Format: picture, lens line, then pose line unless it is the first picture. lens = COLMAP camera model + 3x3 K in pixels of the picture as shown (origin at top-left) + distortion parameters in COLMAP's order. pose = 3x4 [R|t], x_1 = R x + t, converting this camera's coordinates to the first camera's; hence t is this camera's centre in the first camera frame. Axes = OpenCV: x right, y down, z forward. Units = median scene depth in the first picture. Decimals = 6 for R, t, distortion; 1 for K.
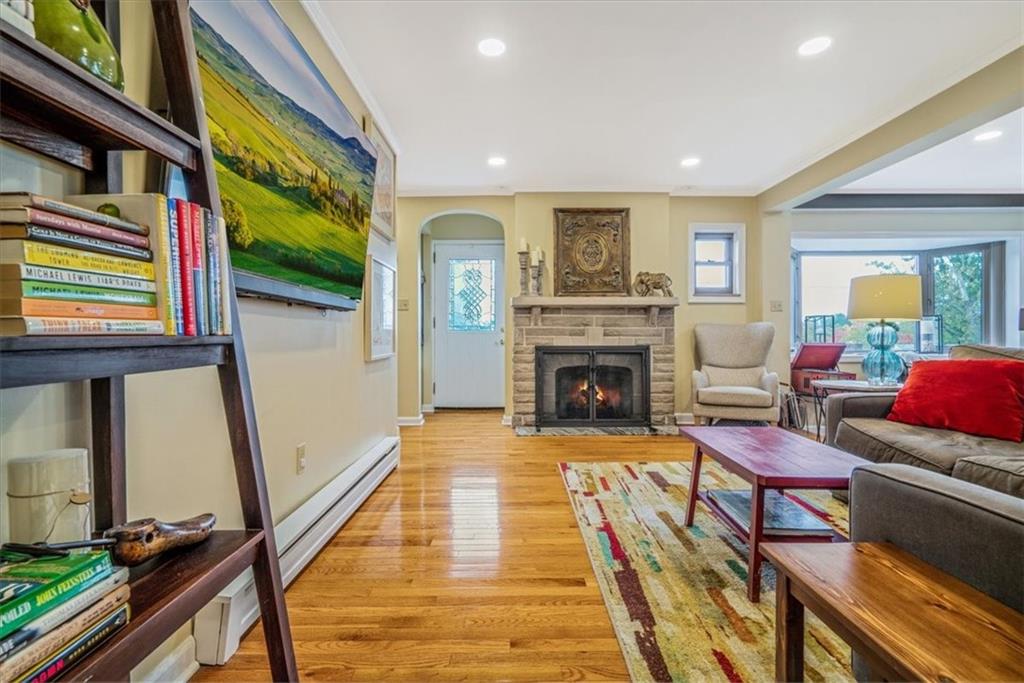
lens RADIAL K [[463.7, 0, 510.7], [0, 463.7, 341.9], [0, 0, 1]] dist [-0.003491, 0.001470]
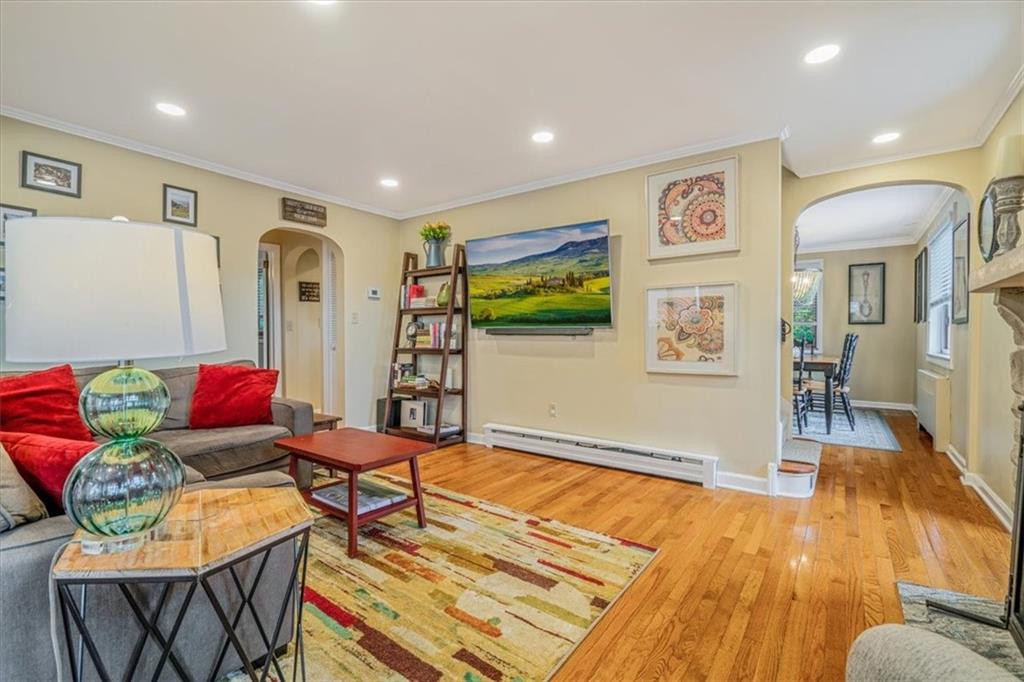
lens RADIAL K [[463.7, 0, 510.7], [0, 463.7, 341.4], [0, 0, 1]] dist [-0.003491, 0.001470]
pose [[-0.594821, 0.012189, -0.803766, 1.013533], [-0.004905, 0.999811, 0.018791, -0.068372], [0.803844, 0.015120, -0.594649, 1.610239]]
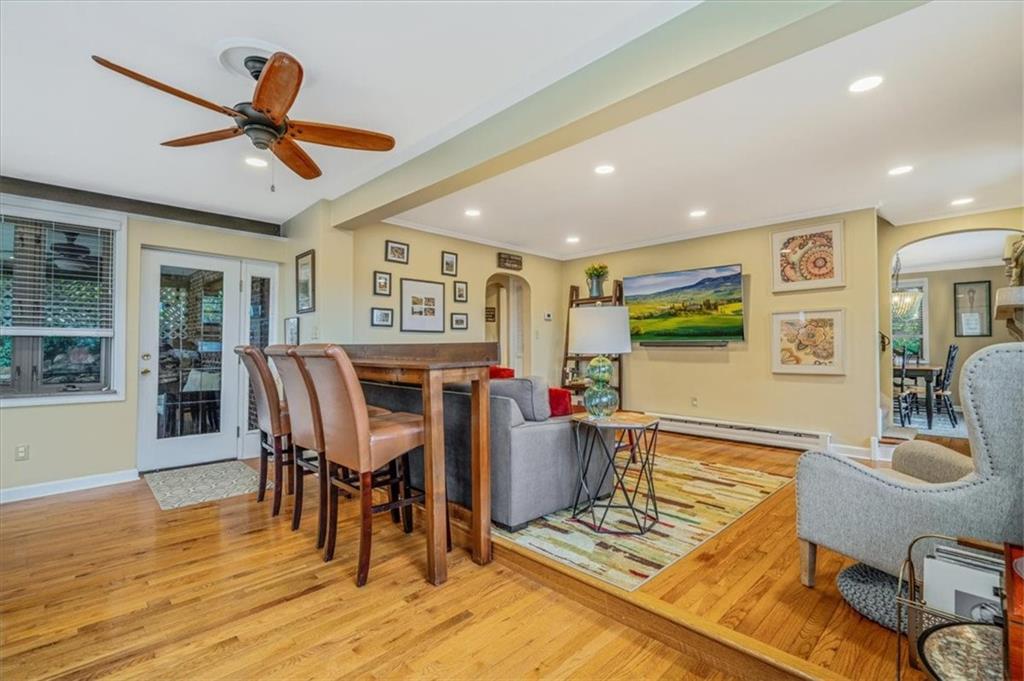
lens RADIAL K [[459.2, 0, 512.0], [0, 459.2, 340.5], [0, 0, 1]] dist [-0.000727, 0.000504]
pose [[-0.720138, -0.009826, -0.693761, 1.761112], [-0.003456, 0.999938, -0.010574, -0.062322], [0.693822, -0.005217, -0.720127, 1.737094]]
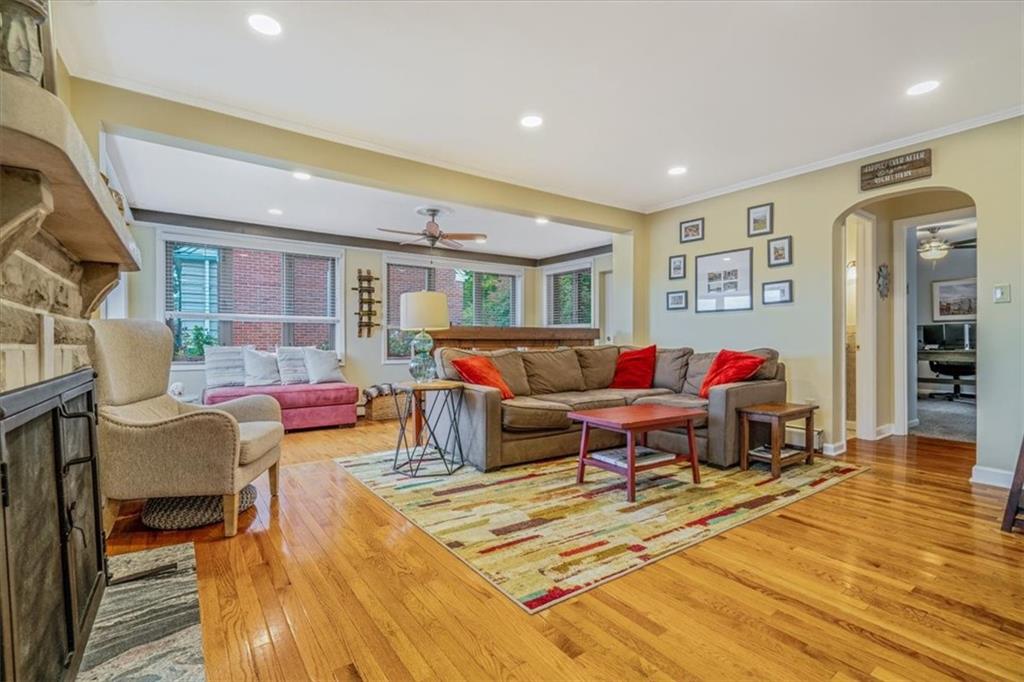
lens RADIAL K [[459.2, 0, 512.0], [0, 459.2, 341.0], [0, 0, 1]] dist [-0.000727, 0.000504]
pose [[-0.579859, 0.000546, 0.814717, -0.350653], [0.009793, 0.999932, 0.006299, -0.023572], [-0.814658, 0.011631, -0.579825, 1.692257]]
